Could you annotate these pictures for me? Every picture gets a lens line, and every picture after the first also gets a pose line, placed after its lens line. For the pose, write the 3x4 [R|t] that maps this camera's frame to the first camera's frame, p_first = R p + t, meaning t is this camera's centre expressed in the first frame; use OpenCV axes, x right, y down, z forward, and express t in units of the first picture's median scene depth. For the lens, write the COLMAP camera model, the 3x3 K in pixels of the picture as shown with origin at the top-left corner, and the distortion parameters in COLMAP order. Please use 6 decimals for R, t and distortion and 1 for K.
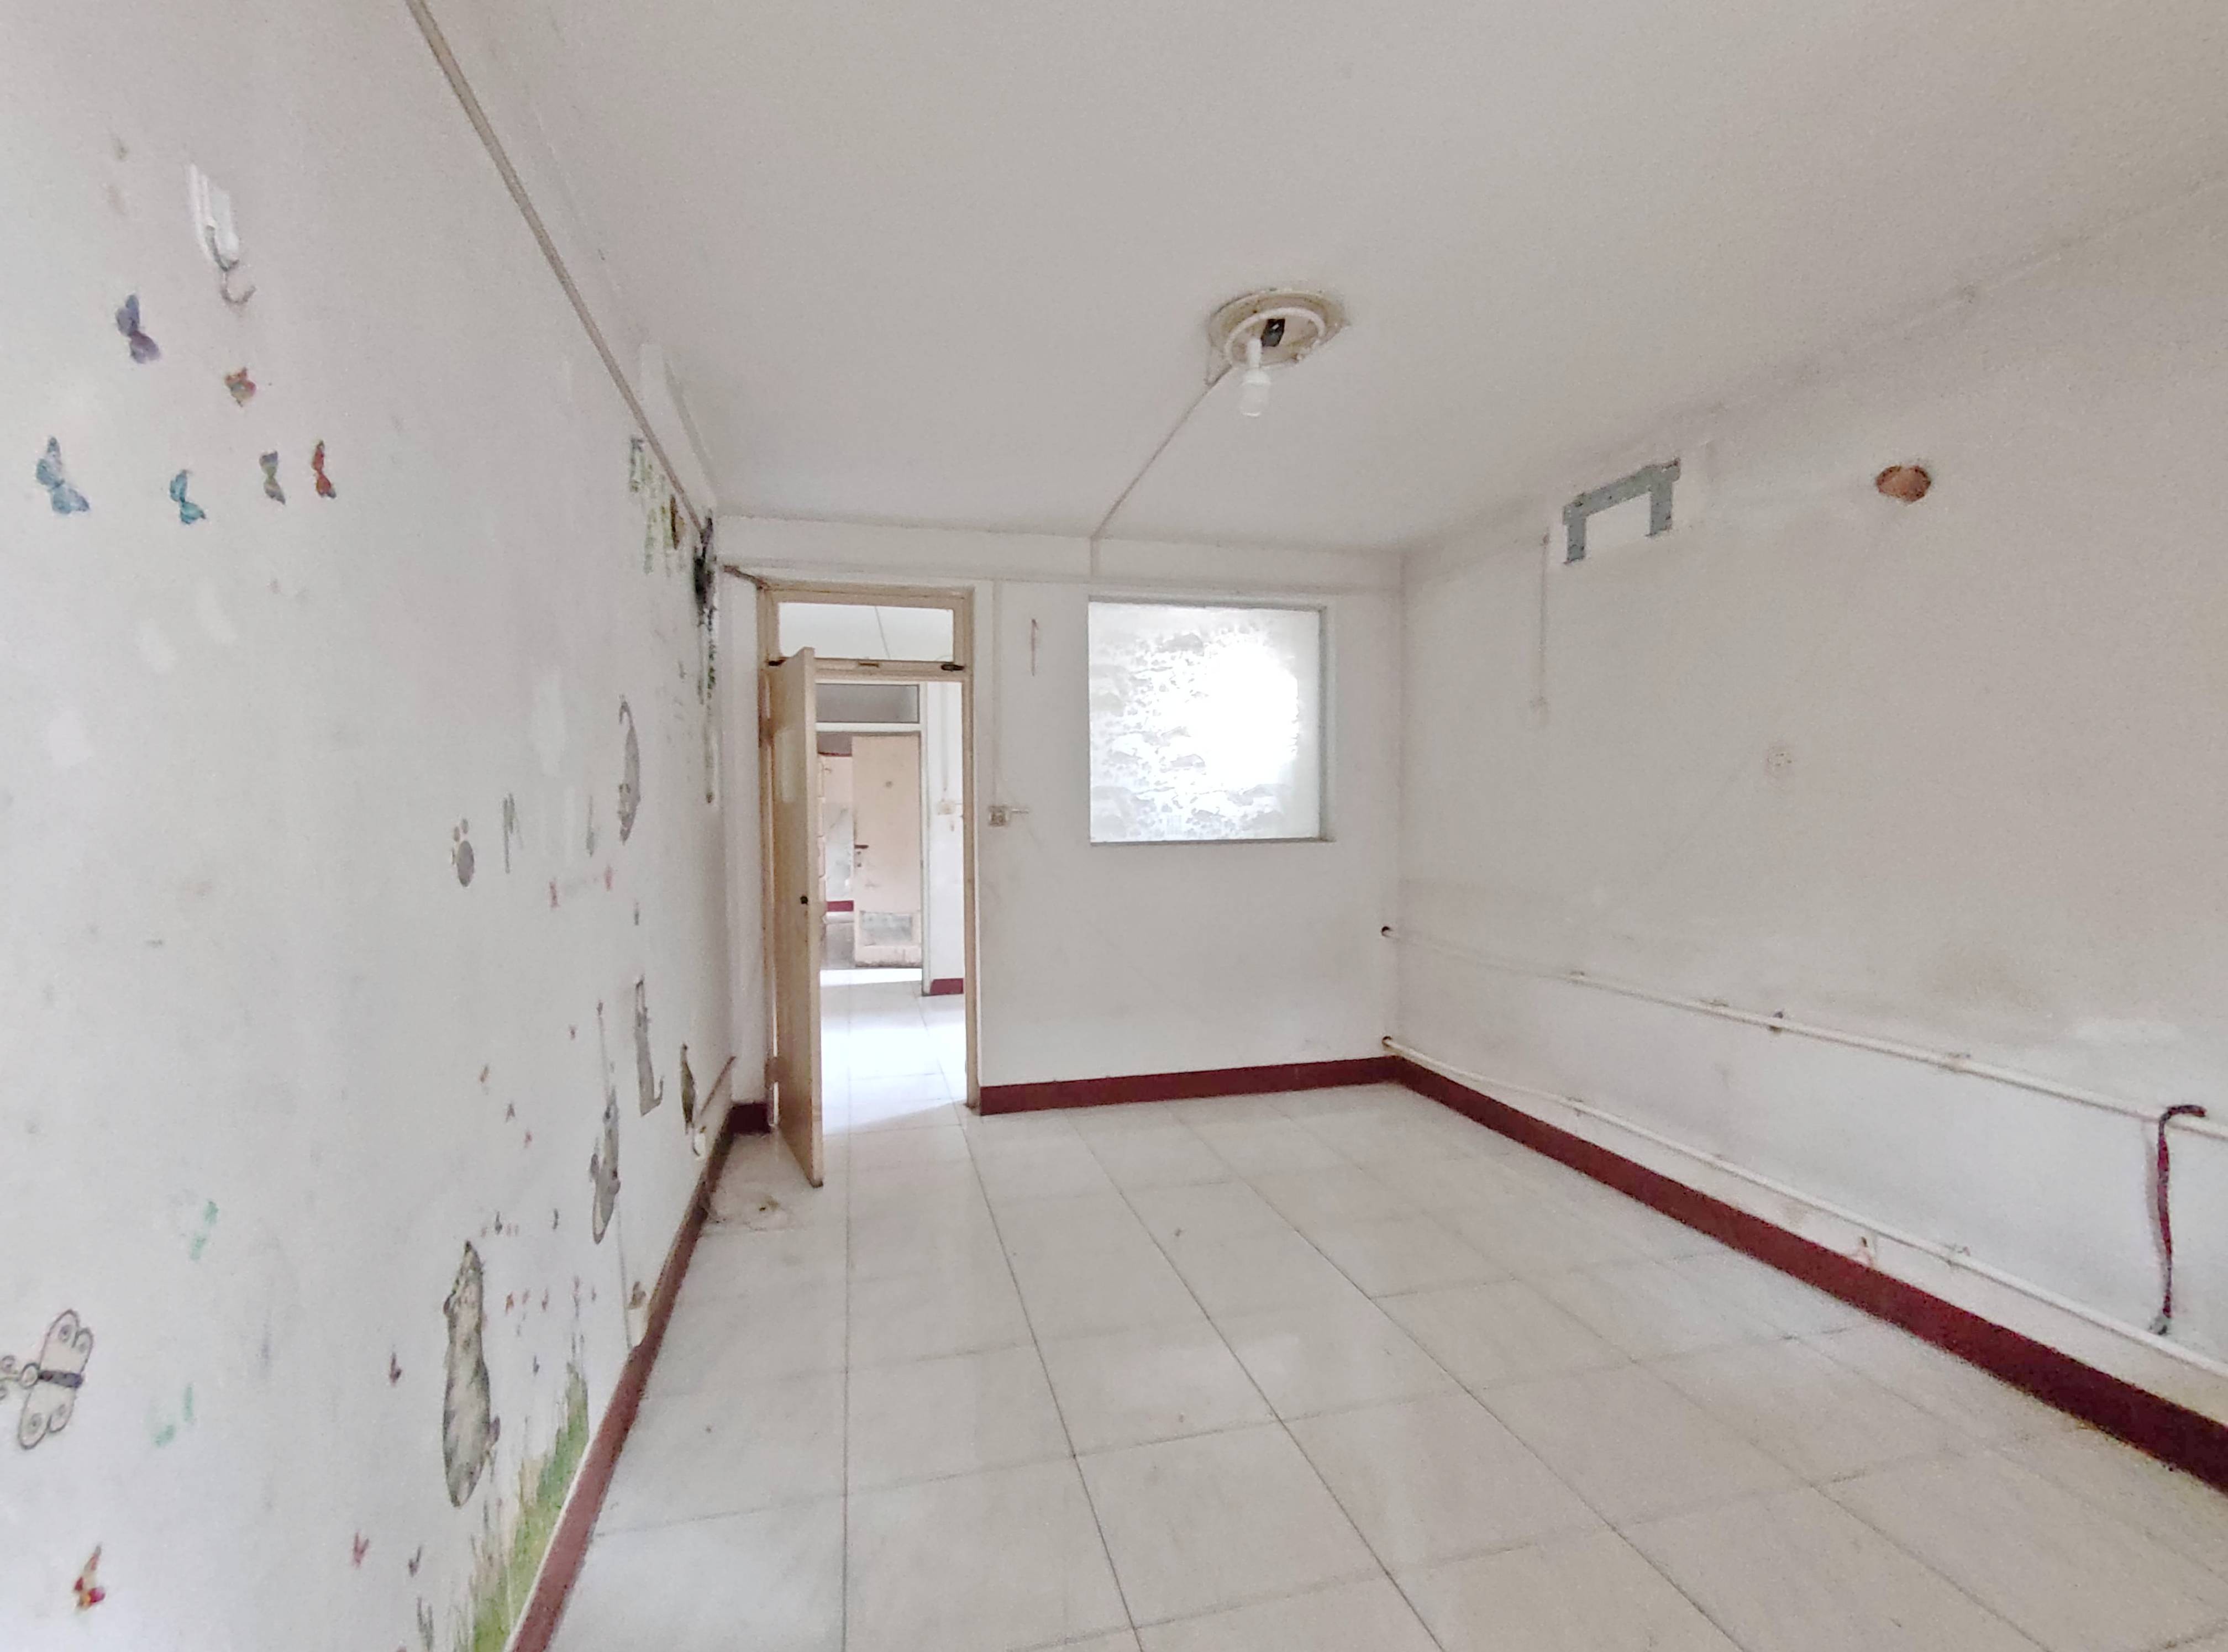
lens RADIAL K [[1023.7, 0, 1115.6], [0, 1023.7, 810.6], [0, 0, 1]] dist [0.001974, -0.000149]
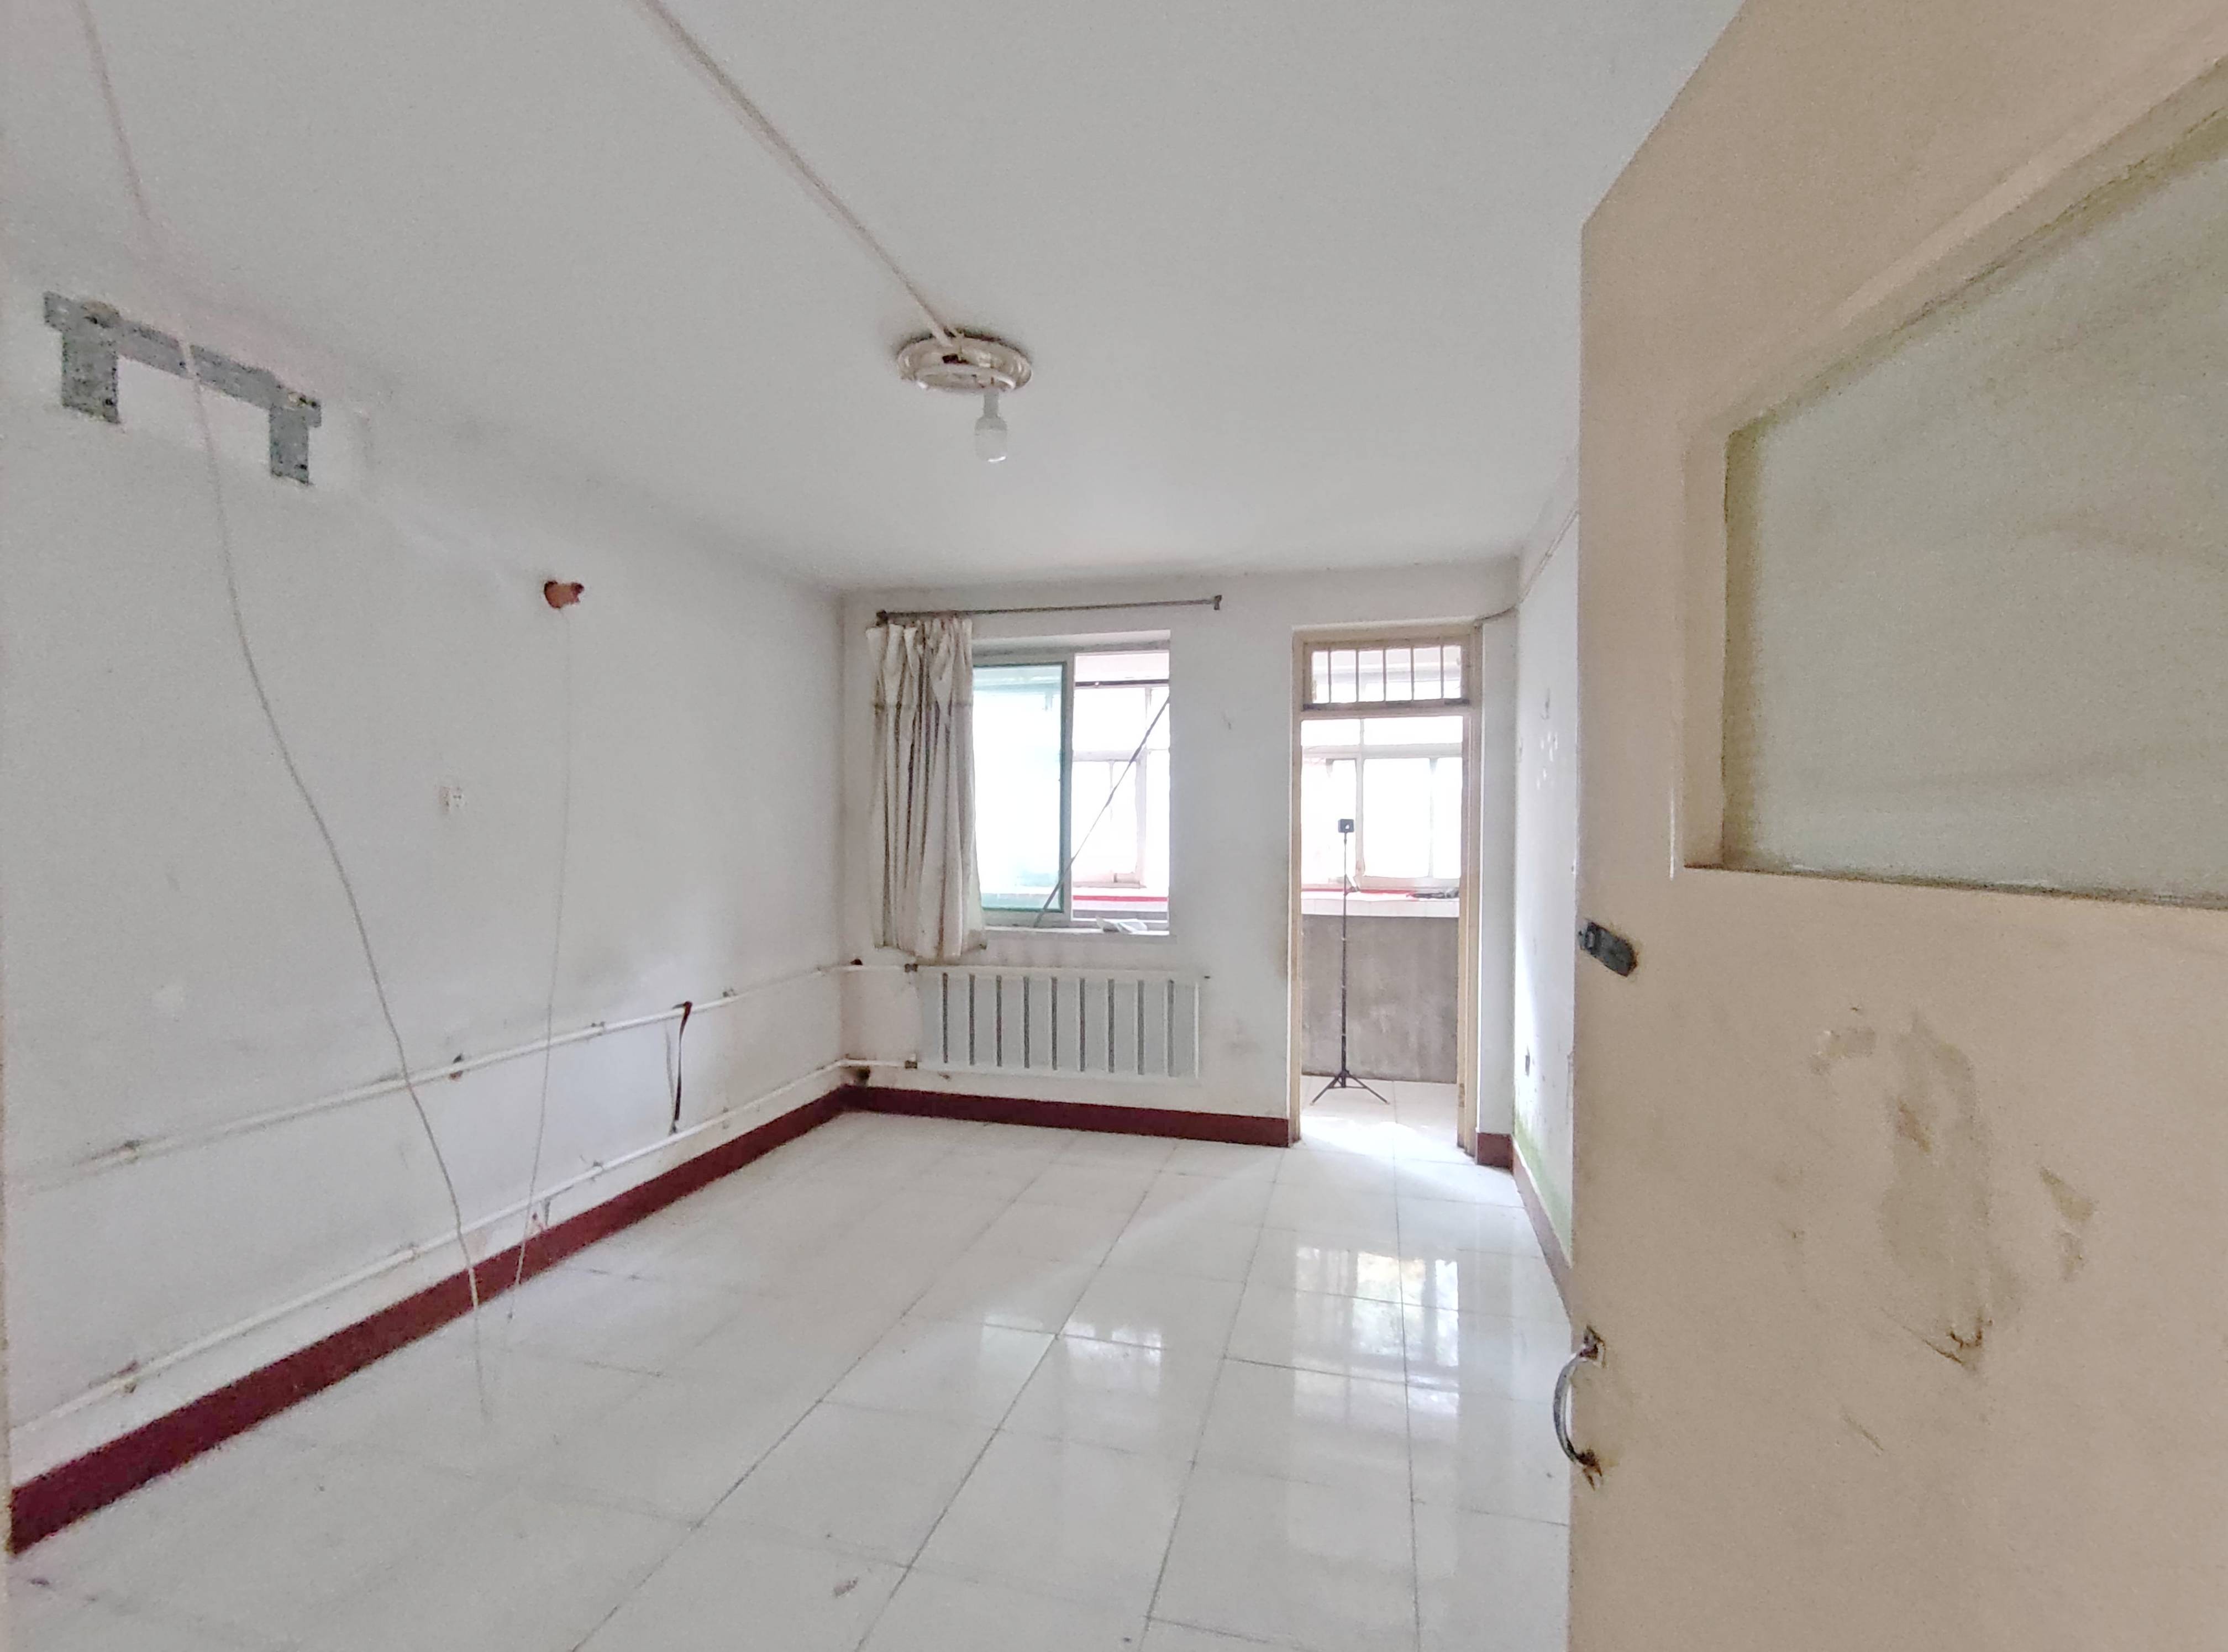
lens RADIAL K [[1023.7, 0, 1118.0], [0, 1023.7, 834.8], [0, 0, 1]] dist [0.001974, -0.000149]
pose [[-0.874840, 0.010282, 0.484303, -0.364638], [0.013821, 0.999898, 0.003737, -0.010998], [-0.484215, 0.009963, -0.874892, 1.440147]]
